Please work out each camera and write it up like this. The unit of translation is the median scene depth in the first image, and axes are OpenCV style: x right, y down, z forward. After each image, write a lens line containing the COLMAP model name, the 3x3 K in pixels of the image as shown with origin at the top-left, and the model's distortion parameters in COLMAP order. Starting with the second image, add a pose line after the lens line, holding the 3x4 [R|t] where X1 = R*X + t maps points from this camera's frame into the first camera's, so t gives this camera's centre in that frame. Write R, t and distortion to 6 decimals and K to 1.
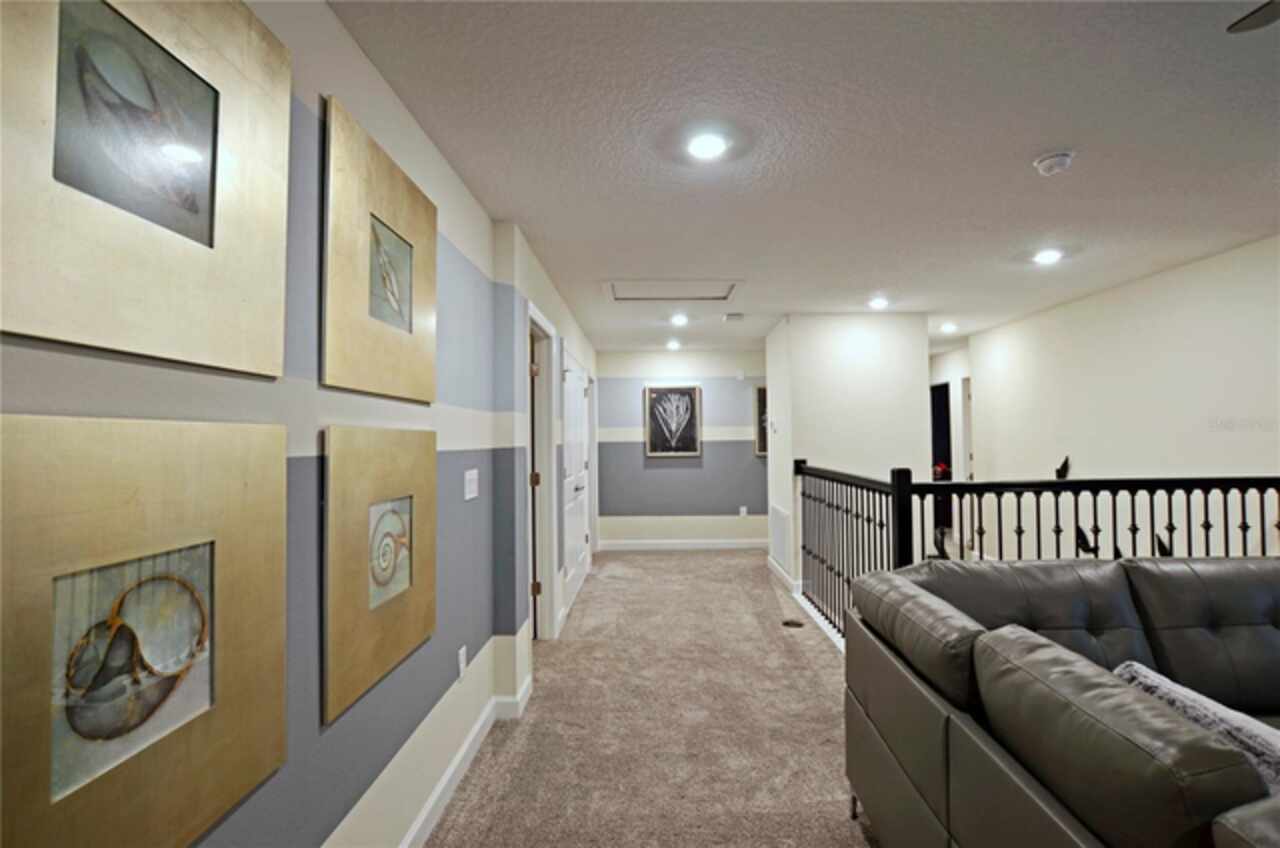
lens RADIAL K [[593.4, 0, 650.5], [0, 593.4, 426.8], [0, 0, 1]] dist [-0.038221, 0.010025]
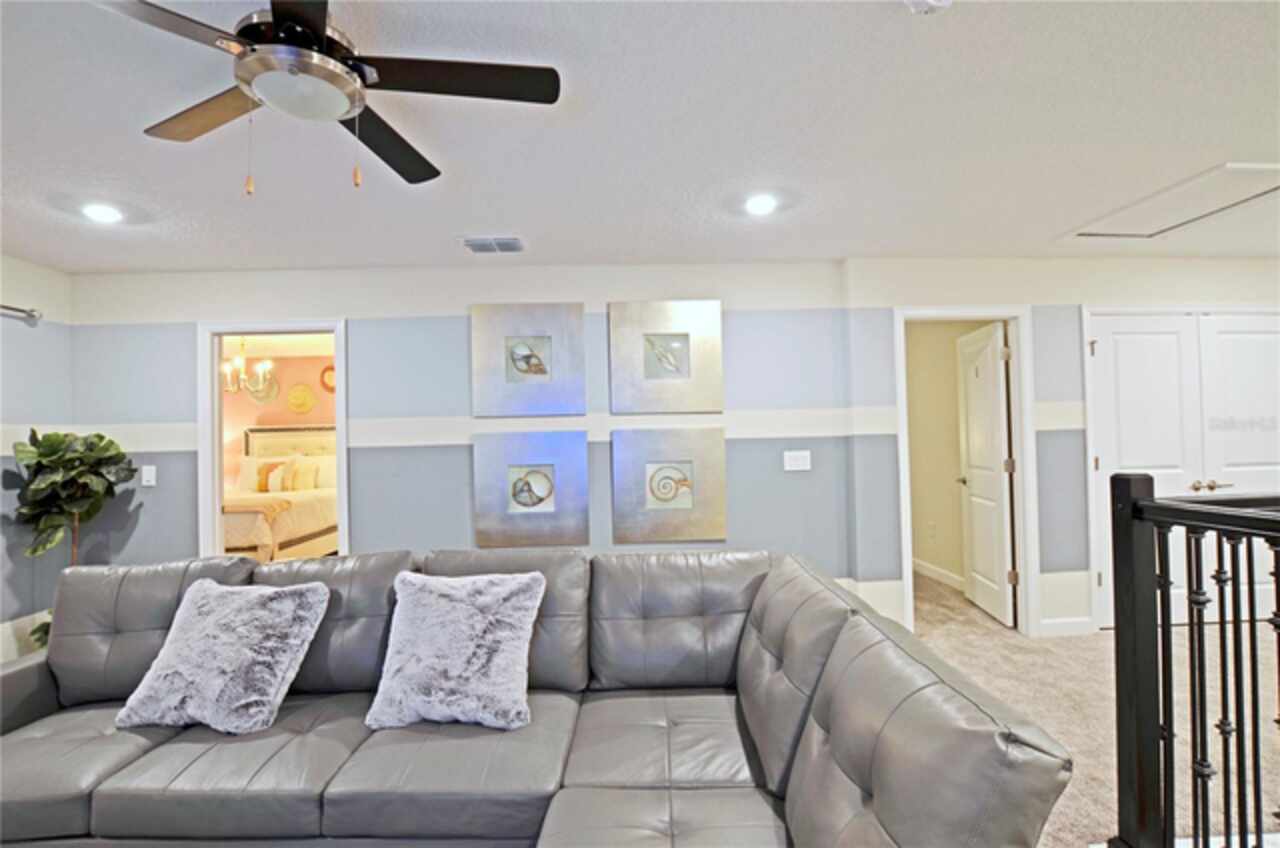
lens RADIAL K [[593.4, 0, 650.5], [0, 593.4, 426.8], [0, 0, 1]] dist [-0.038221, 0.010025]
pose [[0.043443, -0.011581, -0.998989, 3.236978], [0.049559, 0.998727, -0.009423, 0.025172], [0.997826, -0.049099, 0.043962, 1.594705]]
